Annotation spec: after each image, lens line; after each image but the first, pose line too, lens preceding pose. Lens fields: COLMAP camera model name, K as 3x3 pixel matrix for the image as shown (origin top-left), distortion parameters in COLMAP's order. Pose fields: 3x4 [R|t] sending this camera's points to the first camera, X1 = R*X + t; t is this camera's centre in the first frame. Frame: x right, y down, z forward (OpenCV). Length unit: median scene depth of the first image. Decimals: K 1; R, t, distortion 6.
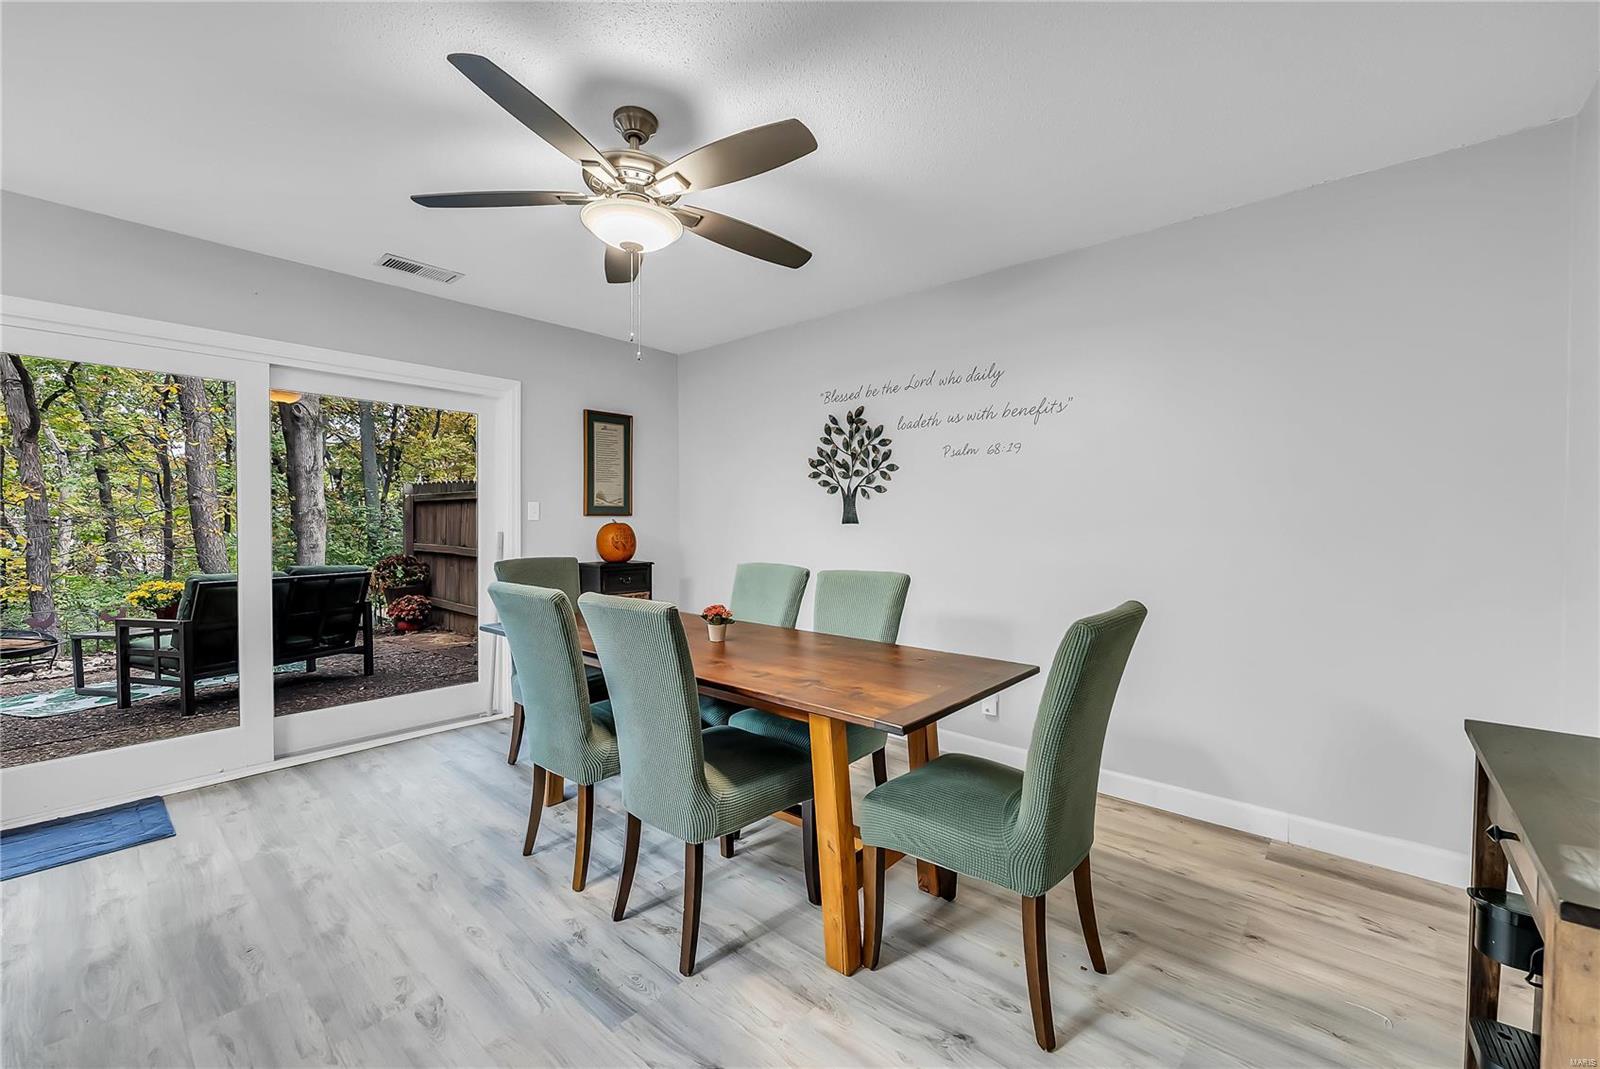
lens RADIAL K [[648.8, 0, 807.2], [0, 648.8, 538.0], [0, 0, 1]] dist [0.001563, -0.000276]
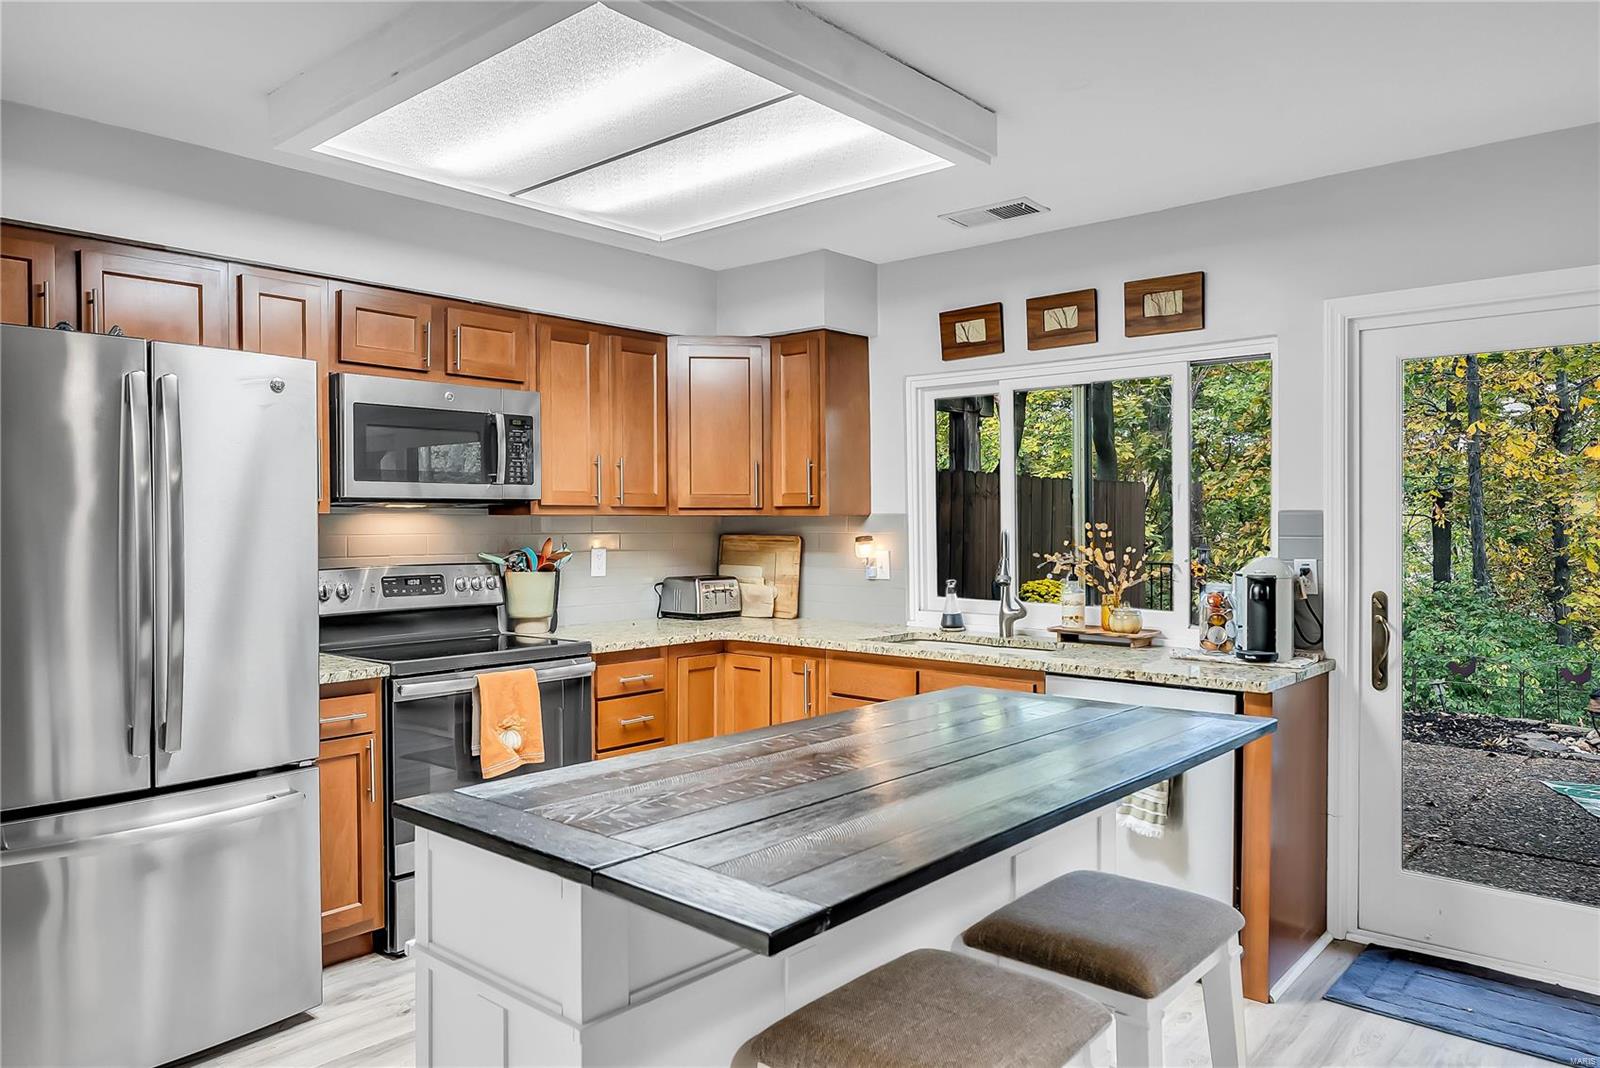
lens RADIAL K [[1094.2, 0, 803.7], [0, 1094.2, 522.1], [0, 0, 1]] dist [-0.000425, -0.000742]
pose [[-0.005315, -0.003713, -0.999979, 0.038047], [-0.026700, 0.999637, -0.003570, -0.034917], [0.999629, 0.026680, -0.005412, 0.109543]]
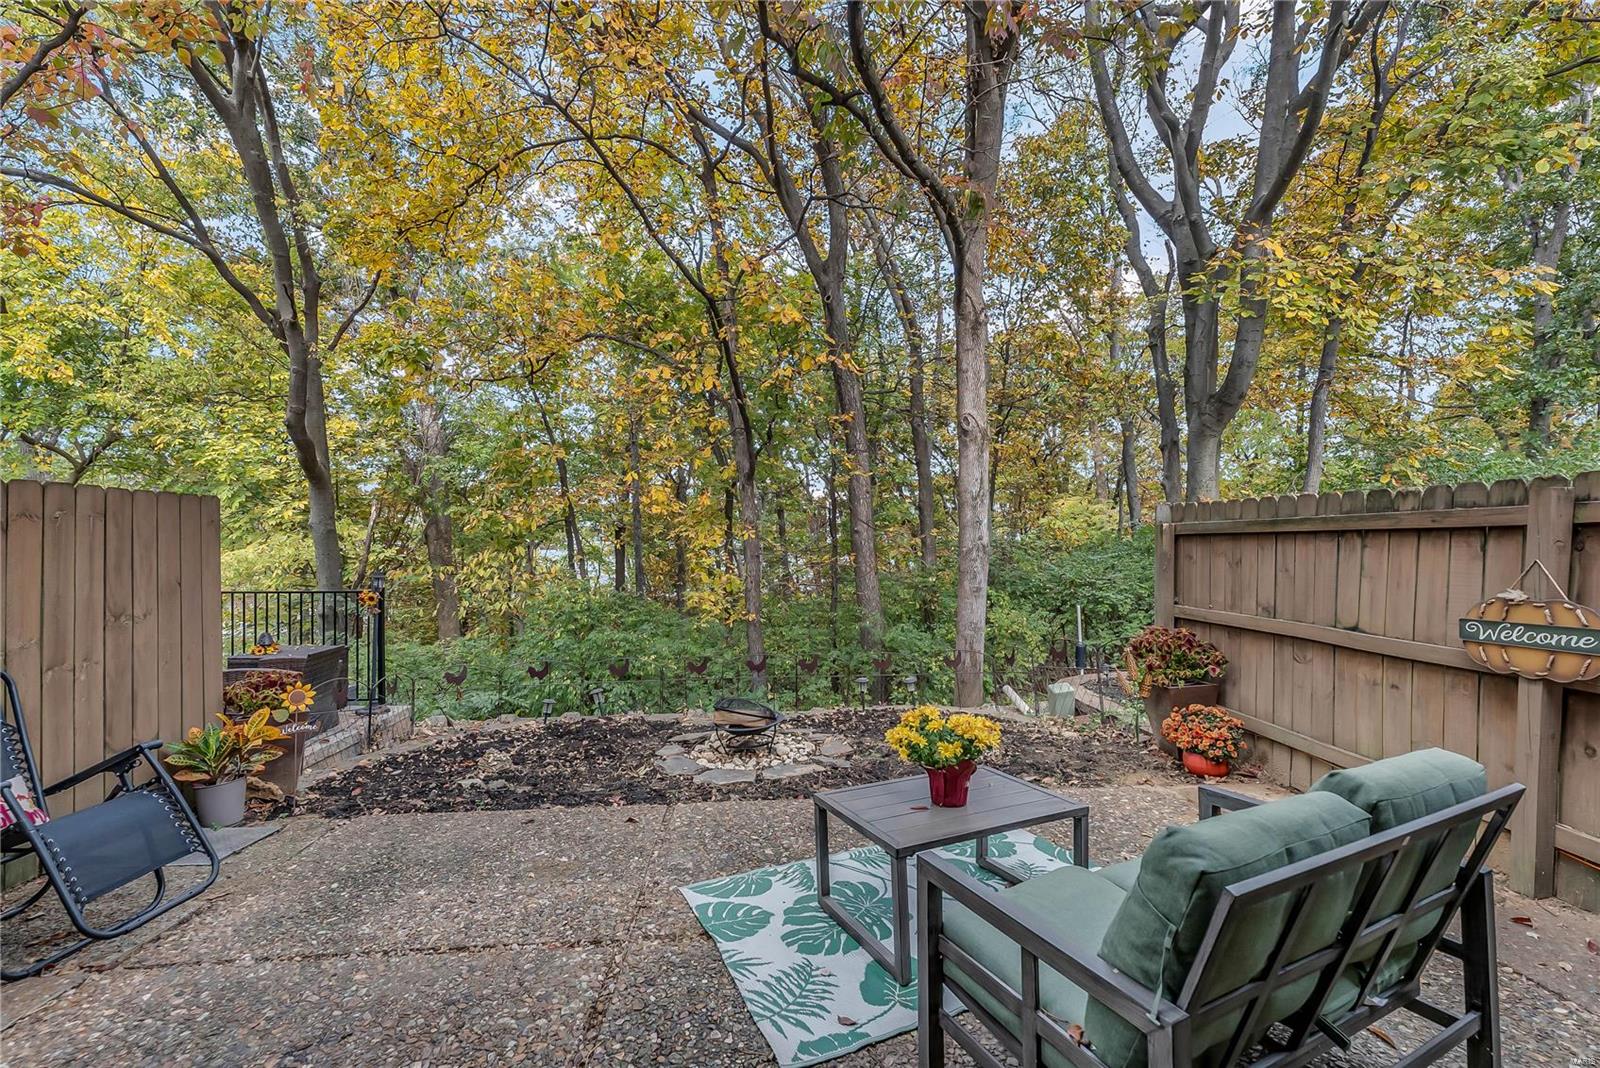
lens RADIAL K [[648.8, 0, 796.7], [0, 648.8, 545.5], [0, 0, 1]] dist [0.001563, -0.000276]
pose [[0.703953, -0.001947, -0.710244, -0.947900], [-0.015981, 0.999700, -0.018580, -0.065375], [0.710067, 0.024430, 0.703711, 0.752727]]
